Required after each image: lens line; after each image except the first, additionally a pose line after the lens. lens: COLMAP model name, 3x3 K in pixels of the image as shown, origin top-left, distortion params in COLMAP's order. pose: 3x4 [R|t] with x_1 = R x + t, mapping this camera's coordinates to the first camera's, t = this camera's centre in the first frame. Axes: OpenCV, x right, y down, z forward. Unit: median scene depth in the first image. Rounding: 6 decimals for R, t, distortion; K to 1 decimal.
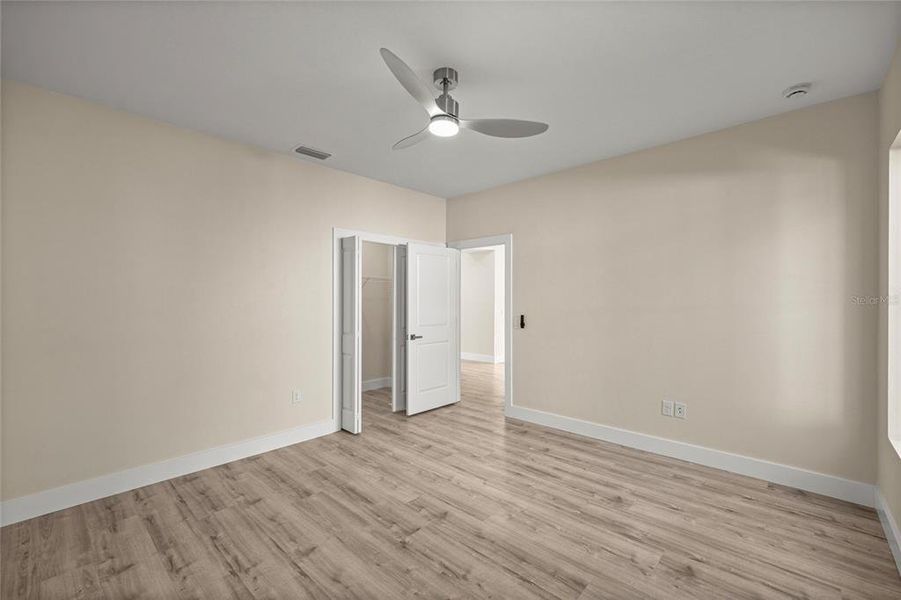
lens RADIAL K [[370.7, 0, 452.6], [0, 370.7, 300.5], [0, 0, 1]] dist [0.001237, 0.000083]
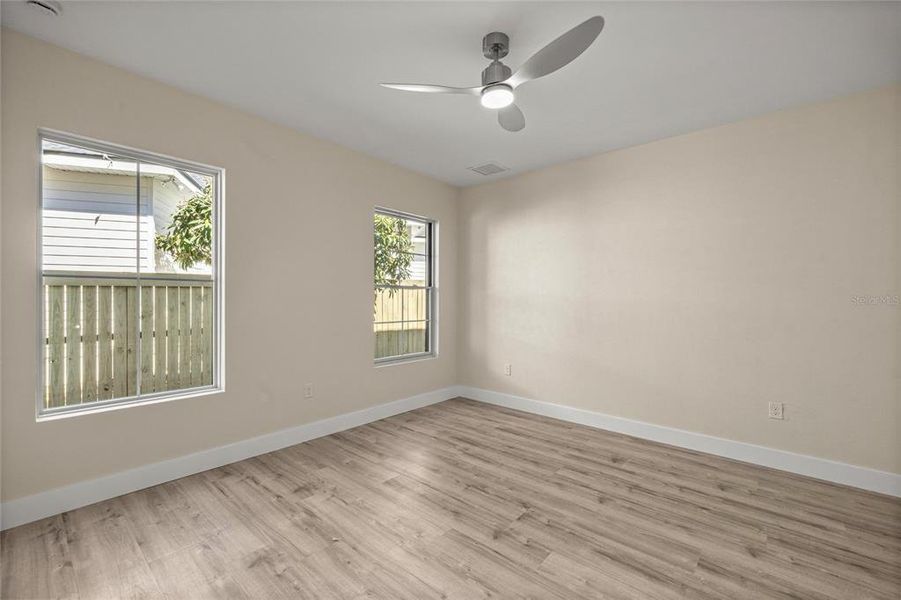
lens RADIAL K [[370.7, 0, 448.6], [0, 370.7, 298.4], [0, 0, 1]] dist [0.001237, 0.000083]
pose [[-0.999661, -0.005753, -0.025373, 0.114066], [-0.005839, 0.999977, 0.003346, 0.032128], [0.025353, 0.003493, -0.999672, 1.869297]]
